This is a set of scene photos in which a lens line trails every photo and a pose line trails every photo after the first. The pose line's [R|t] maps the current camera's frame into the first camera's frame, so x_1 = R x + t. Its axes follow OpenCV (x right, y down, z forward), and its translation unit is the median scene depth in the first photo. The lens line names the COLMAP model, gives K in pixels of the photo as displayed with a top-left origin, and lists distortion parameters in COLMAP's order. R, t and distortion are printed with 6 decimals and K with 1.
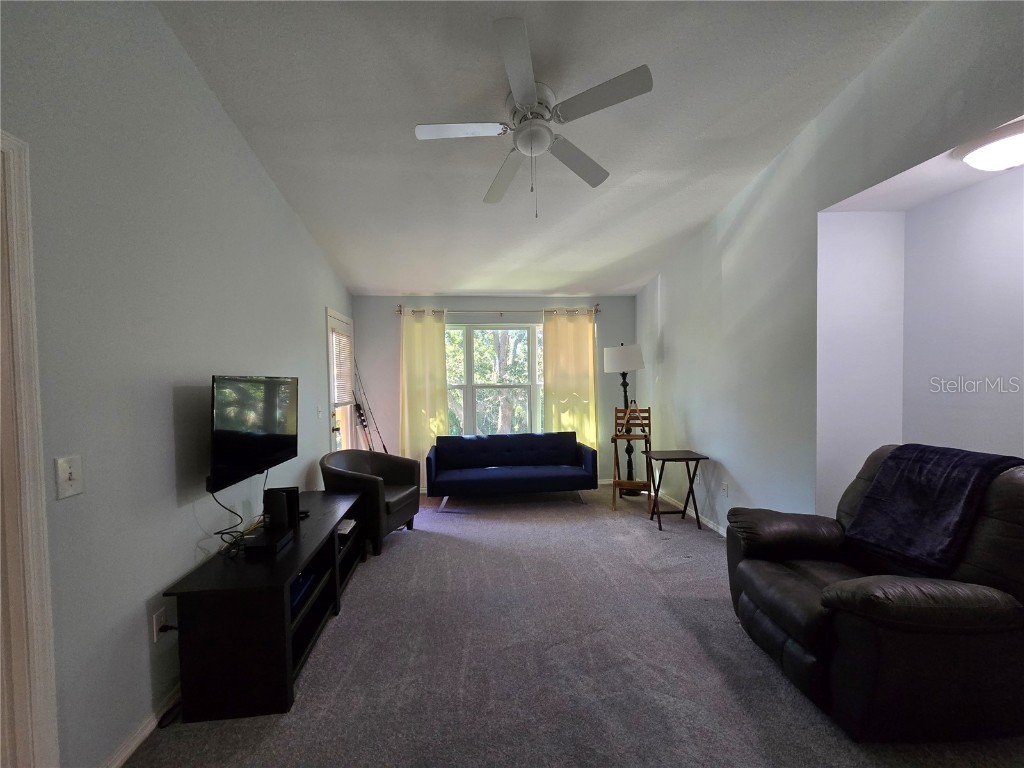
lens RADIAL K [[417.0, 0, 512.3], [0, 417.0, 389.7], [0, 0, 1]] dist [-0.002035, 0.000033]
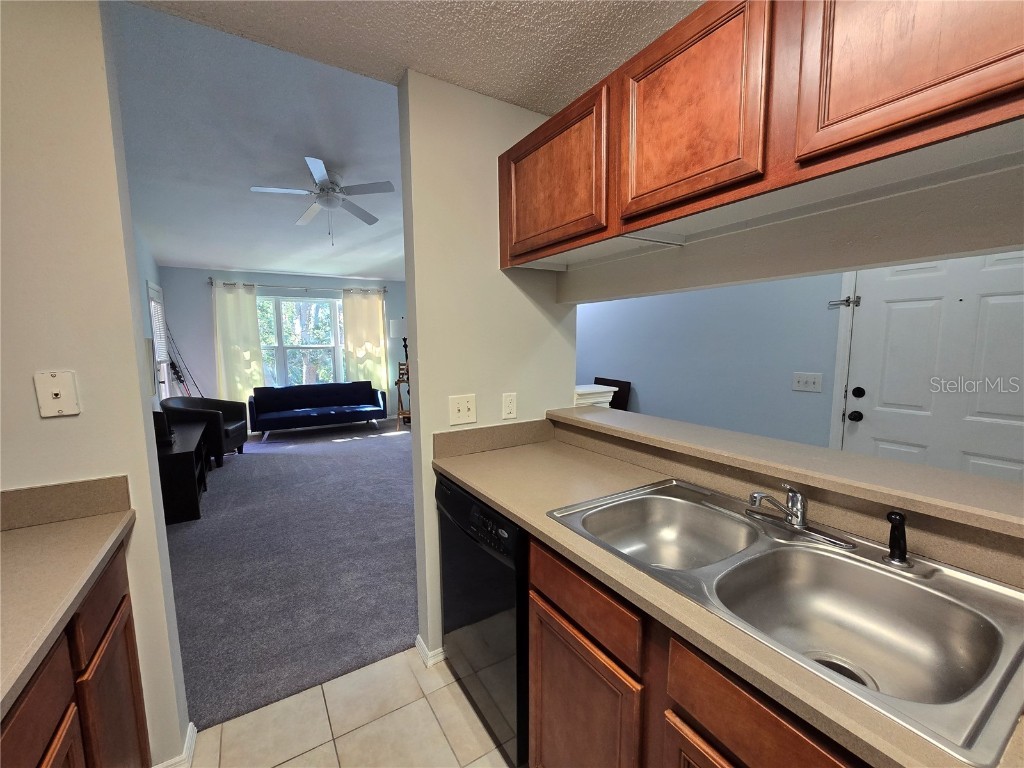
lens RADIAL K [[413.3, 0, 509.3], [0, 413.3, 387.8], [0, 0, 1]] dist [-0.000705, -0.000085]
pose [[0.904259, -0.040515, 0.425057, -0.023872], [0.006022, 0.996599, 0.082181, 0.023087], [-0.426941, -0.071753, 0.901428, -0.638822]]
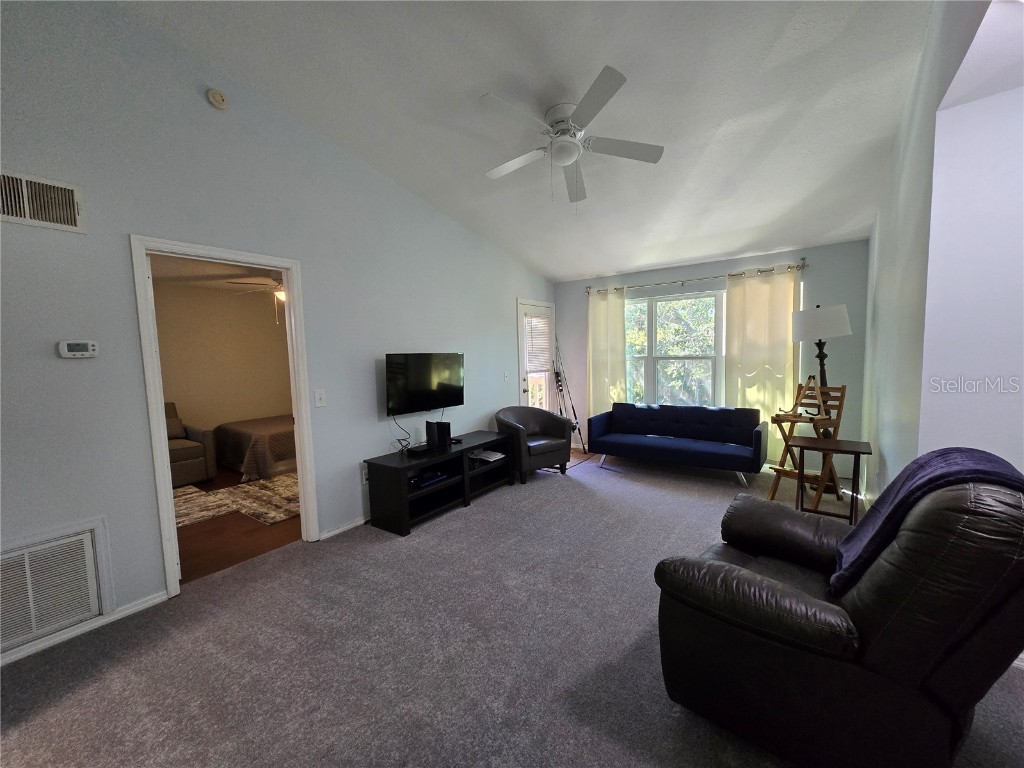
lens RADIAL K [[418.9, 0, 516.3], [0, 418.9, 387.7], [0, 0, 1]] dist [-0.001853, -0.000232]
pose [[0.743543, 0.050835, -0.666753, 0.543936], [-0.003850, 0.997415, 0.071752, -0.010888], [0.668677, -0.050783, 0.741817, -0.005543]]
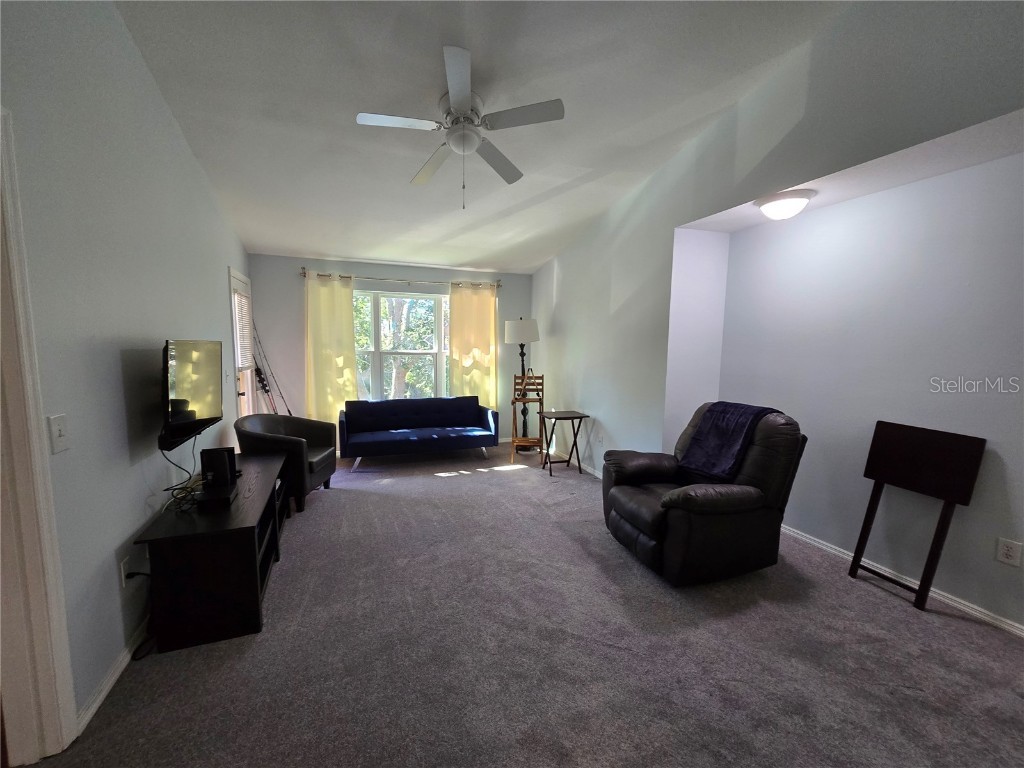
lens RADIAL K [[417.0, 0, 512.3], [0, 417.0, 389.7], [0, 0, 1]] dist [-0.002035, 0.000033]
pose [[0.963755, 0.000737, 0.266787, -0.087754], [-0.022037, 0.996799, 0.076853, -0.004878], [-0.265876, -0.079946, 0.960687, -0.133892]]
